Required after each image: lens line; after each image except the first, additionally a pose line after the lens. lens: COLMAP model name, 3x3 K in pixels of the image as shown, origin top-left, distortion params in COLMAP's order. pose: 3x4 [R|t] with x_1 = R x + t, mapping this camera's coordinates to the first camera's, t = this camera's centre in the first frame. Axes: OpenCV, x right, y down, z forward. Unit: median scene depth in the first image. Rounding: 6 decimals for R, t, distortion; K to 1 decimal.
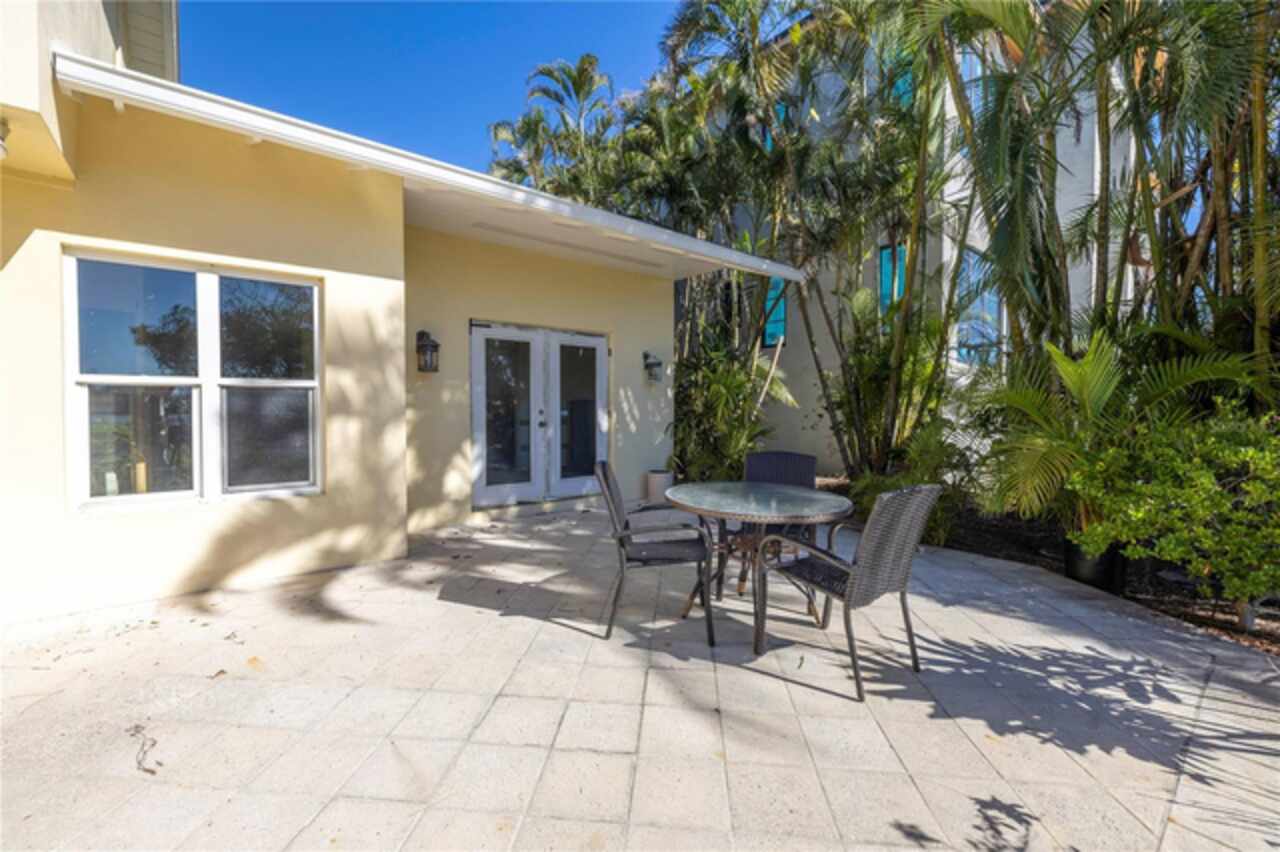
lens RADIAL K [[525.0, 0, 639.4], [0, 525.0, 410.2], [0, 0, 1]] dist [-0.000240, -0.000074]
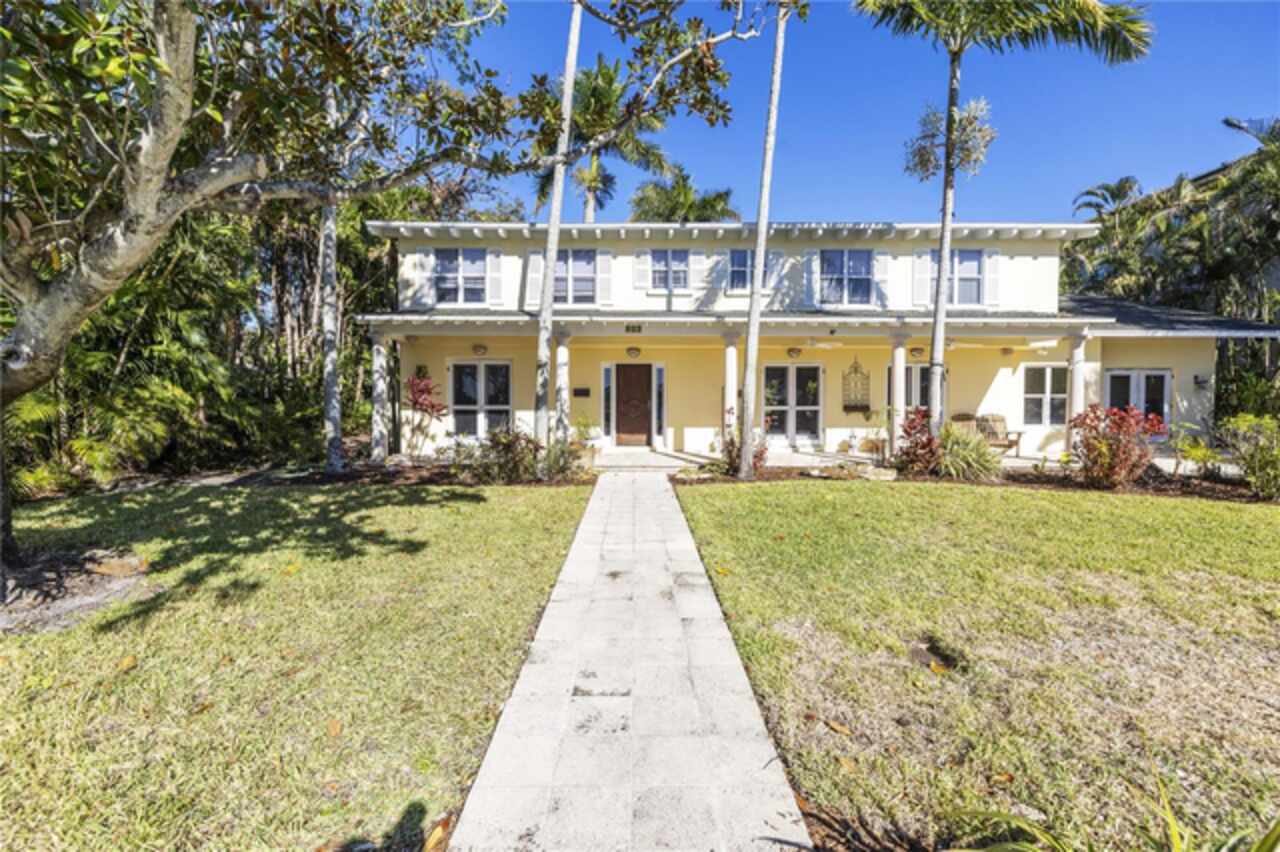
lens RADIAL K [[525.0, 0, 639.4], [0, 525.0, 410.2], [0, 0, 1]] dist [-0.000240, -0.000074]
pose [[0.764549, 0.014355, -0.644406, -0.385870], [-0.004299, 0.999843, 0.017172, -0.002131], [0.644551, -0.010358, 0.764491, -2.325708]]
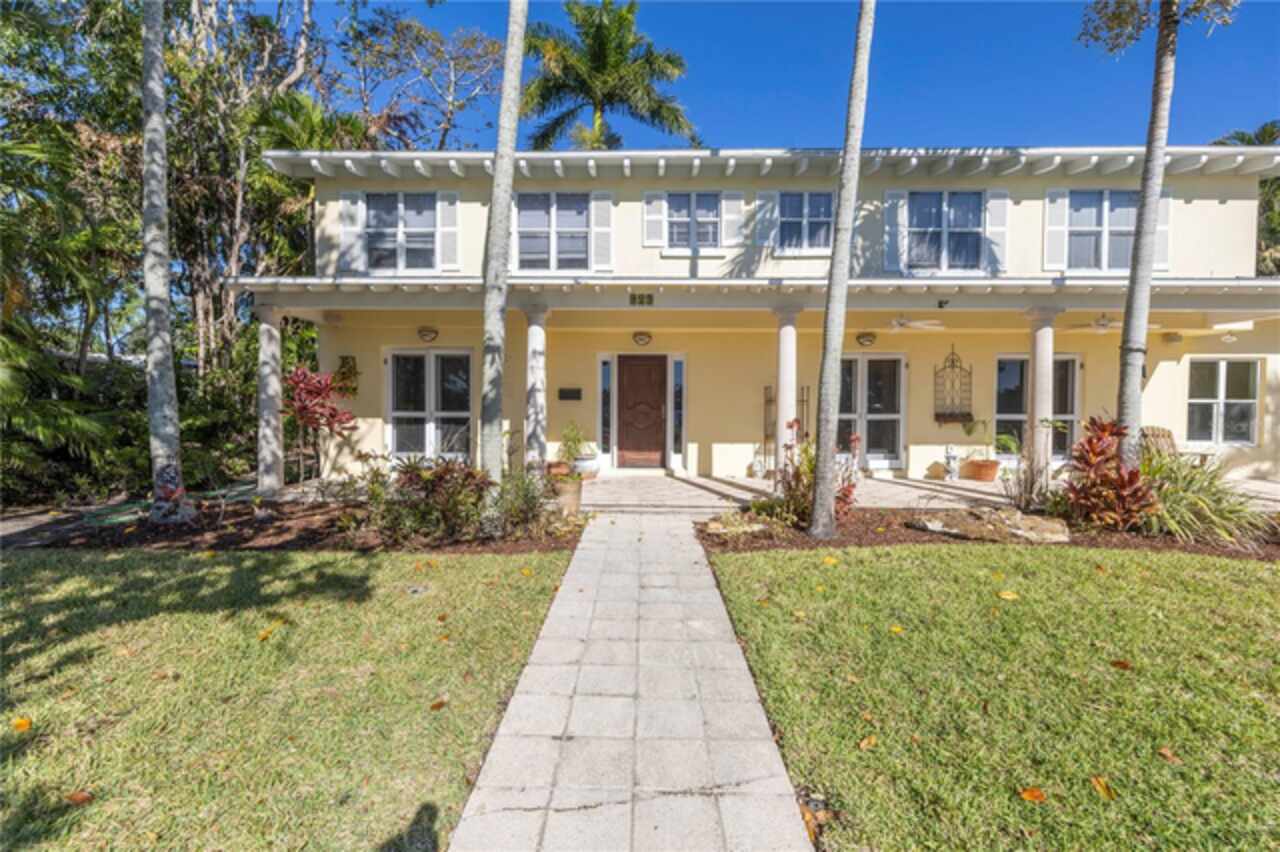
lens RADIAL K [[525.0, 0, 639.4], [0, 525.0, 410.2], [0, 0, 1]] dist [-0.000240, -0.000074]
pose [[0.750515, 0.014284, -0.660700, -0.785330], [-0.007066, 0.999883, 0.013591, -0.012957], [0.660816, -0.005531, 0.750527, -1.849499]]
